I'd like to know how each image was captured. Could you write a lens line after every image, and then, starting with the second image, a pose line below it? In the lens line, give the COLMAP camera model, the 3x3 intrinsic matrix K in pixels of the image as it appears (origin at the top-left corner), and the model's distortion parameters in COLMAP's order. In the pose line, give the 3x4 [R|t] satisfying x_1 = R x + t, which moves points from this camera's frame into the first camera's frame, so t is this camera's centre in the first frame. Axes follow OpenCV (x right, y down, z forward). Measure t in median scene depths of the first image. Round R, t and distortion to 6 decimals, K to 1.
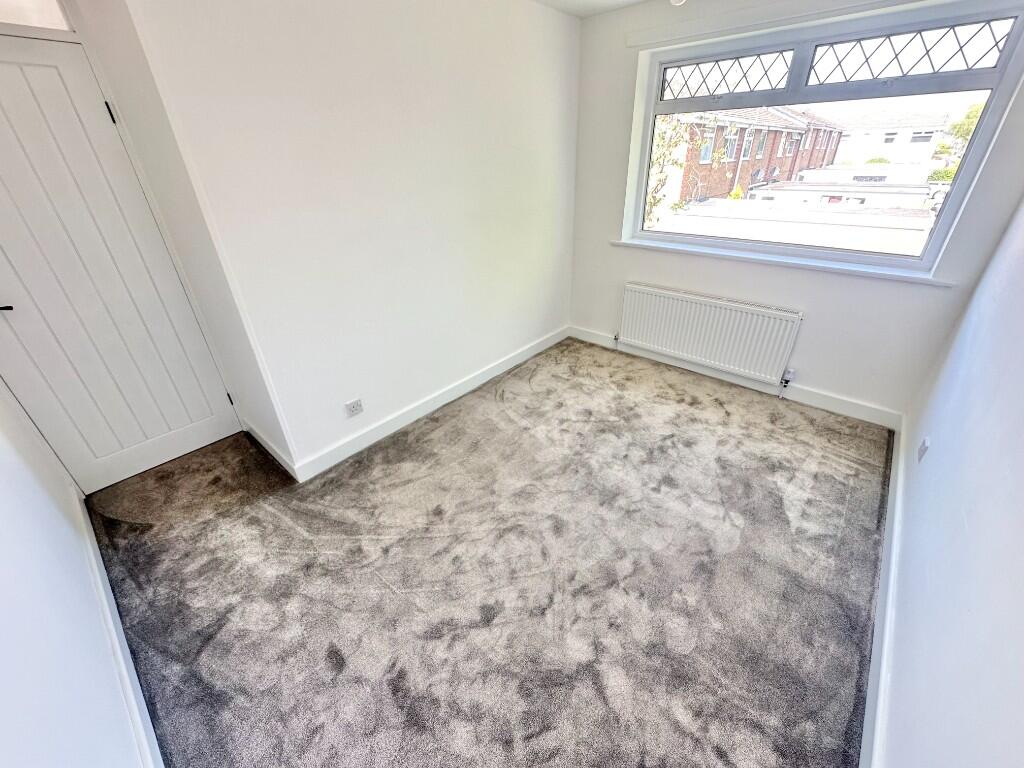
lens RADIAL K [[408.8, 0, 514.0], [0, 408.8, 381.4], [0, 0, 1]] dist [-0.003196, -0.000227]
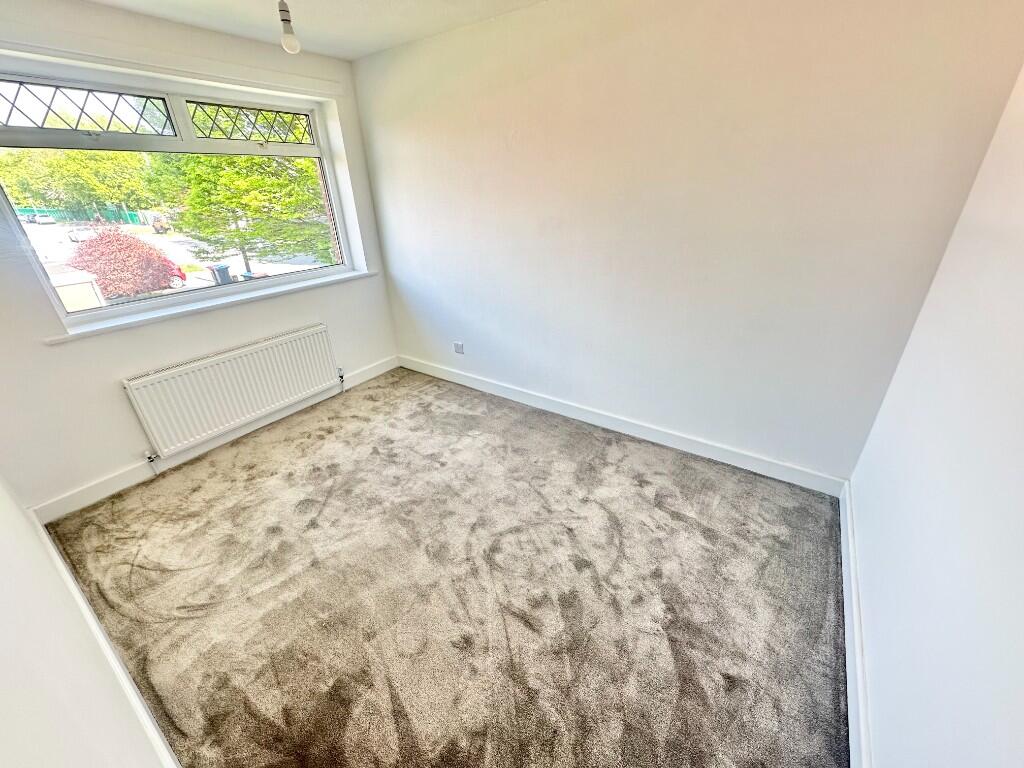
lens RADIAL K [[408.8, 0, 514.0], [0, 408.8, 381.4], [0, 0, 1]] dist [-0.003196, -0.000227]
pose [[-0.113933, -0.404818, 0.907272, -0.525066], [0.510572, 0.759535, 0.403016, -0.231833], [-0.852253, 0.509145, 0.120153, 0.454329]]
